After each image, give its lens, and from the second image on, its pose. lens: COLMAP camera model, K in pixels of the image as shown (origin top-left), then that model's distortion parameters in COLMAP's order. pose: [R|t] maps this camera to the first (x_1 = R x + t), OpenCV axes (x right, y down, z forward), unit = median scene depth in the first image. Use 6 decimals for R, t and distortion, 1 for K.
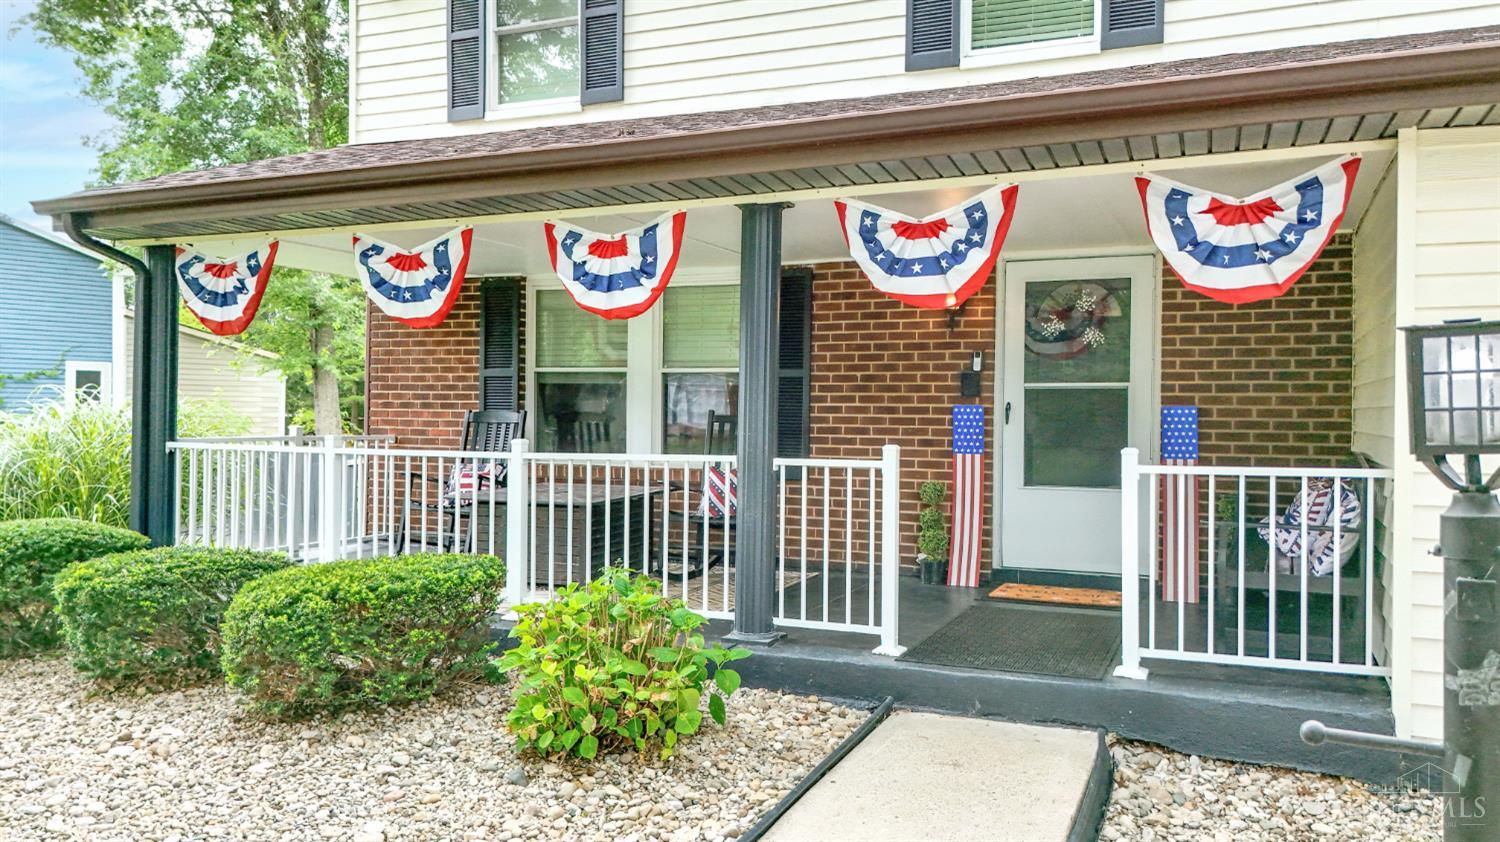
lens RADIAL K [[1178.0, 0, 716.6], [0, 1178.0, 413.1], [0, 0, 1]] dist [0.077390, -0.002312]
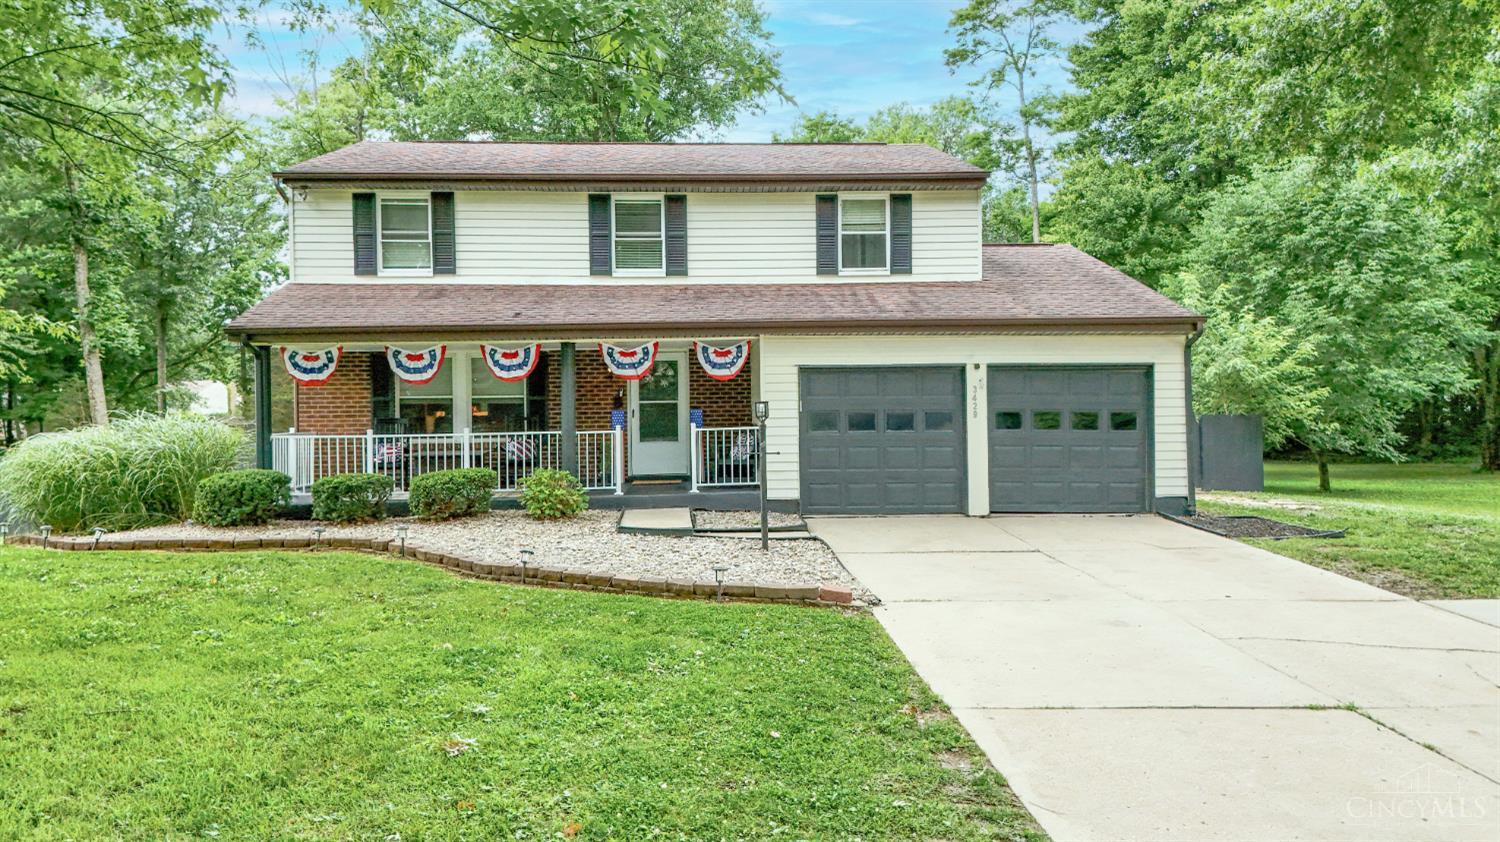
lens RADIAL K [[1263.1, 0, 750.0], [0, 1263.1, 421.0], [0, 0, 1]] dist [0.105154, -0.167837]
pose [[0.886349, -0.025520, 0.462314, -0.962851], [0.022053, 0.999674, 0.012902, -0.015833], [-0.462492, -0.001241, 0.886623, -1.850255]]
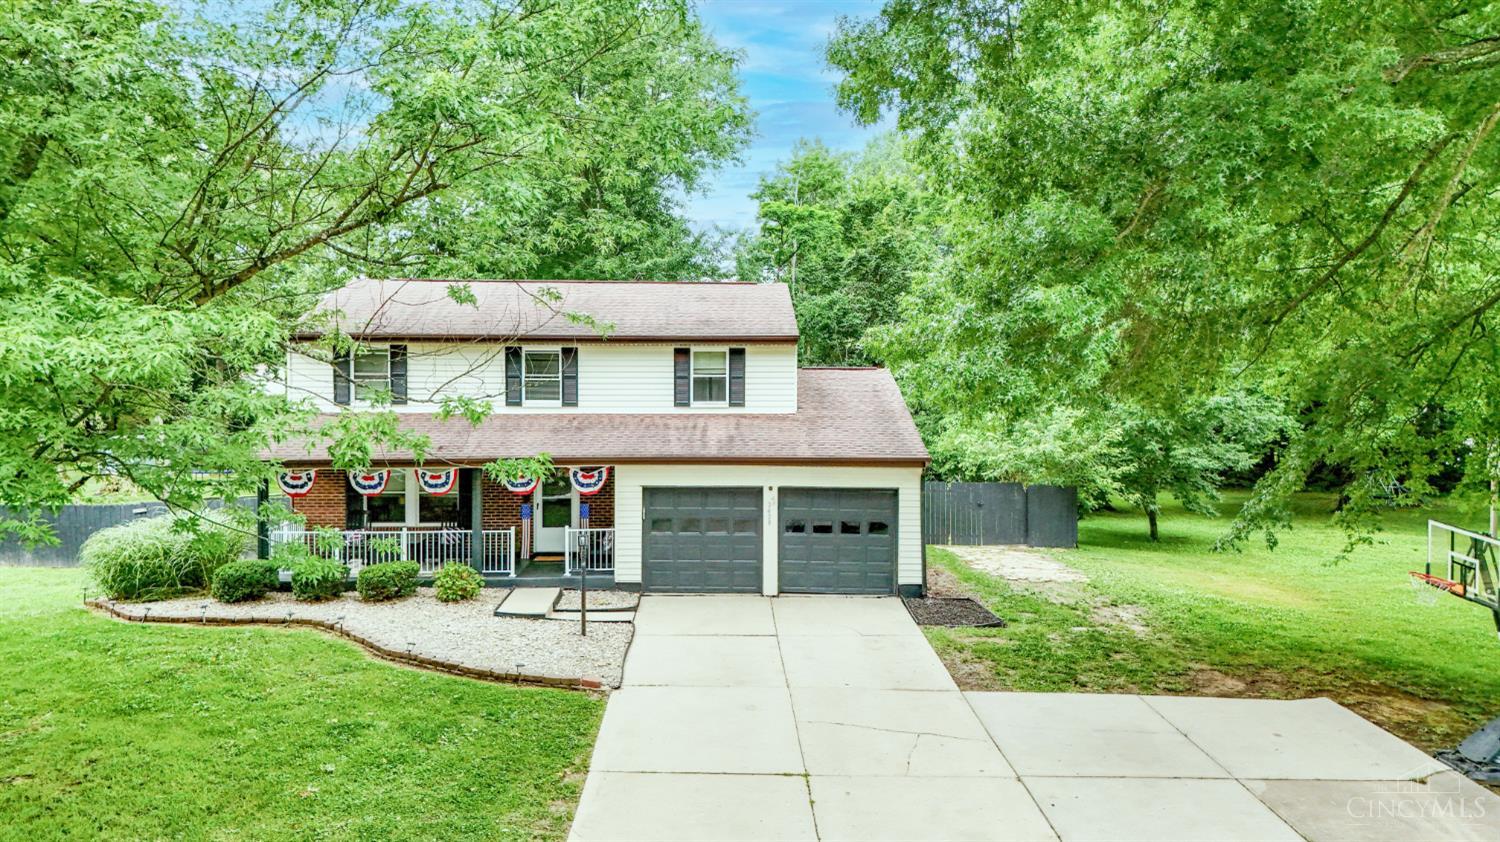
lens RADIAL K [[1263.1, 0, 750.0], [0, 1263.1, 421.0], [0, 0, 1]] dist [0.105154, -0.167837]
pose [[0.907260, -0.025819, 0.419778, -0.896957], [0.008428, 0.999029, 0.043233, -0.495230], [-0.420486, -0.035686, 0.906597, -3.164143]]
